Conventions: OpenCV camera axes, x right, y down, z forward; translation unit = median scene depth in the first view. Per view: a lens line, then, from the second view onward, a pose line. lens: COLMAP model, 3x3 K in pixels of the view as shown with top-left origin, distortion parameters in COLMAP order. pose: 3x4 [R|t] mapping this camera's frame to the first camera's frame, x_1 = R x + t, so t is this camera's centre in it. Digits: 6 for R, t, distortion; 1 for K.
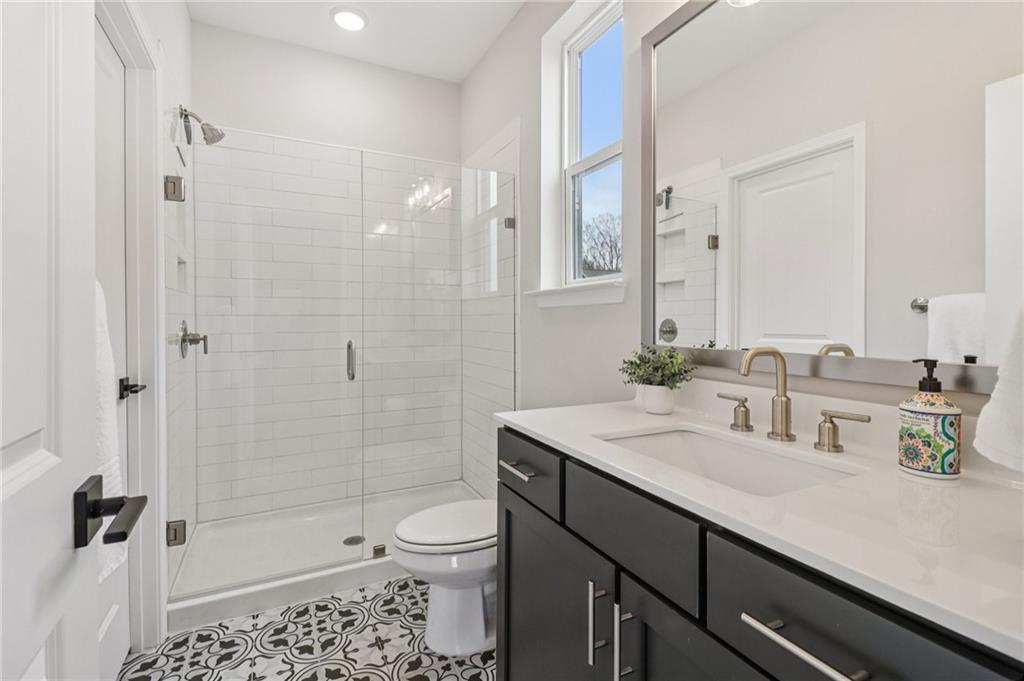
lens RADIAL K [[474.5, 0, 514.7], [0, 474.5, 324.0], [0, 0, 1]] dist [0.003688, -0.015273]
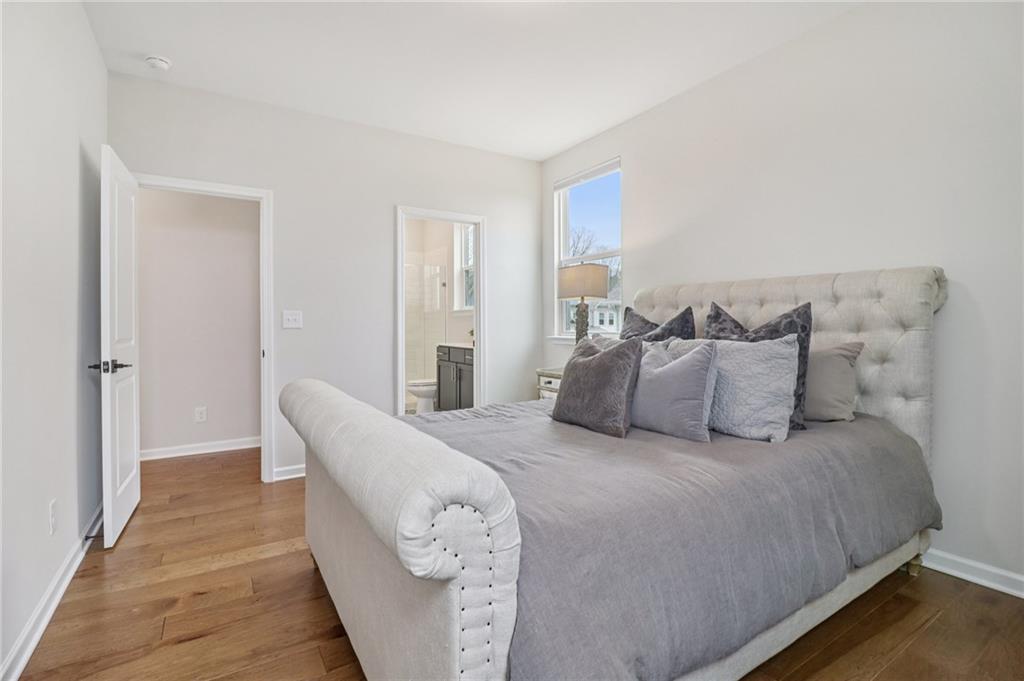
lens RADIAL K [[474.5, 0, 514.7], [0, 474.5, 324.0], [0, 0, 1]] dist [0.003688, -0.015273]
pose [[0.994282, 0.011964, 0.106110, 0.112349], [-0.010322, 0.999819, -0.016013, 0.050390], [-0.106282, 0.014826, 0.994225, -1.802071]]
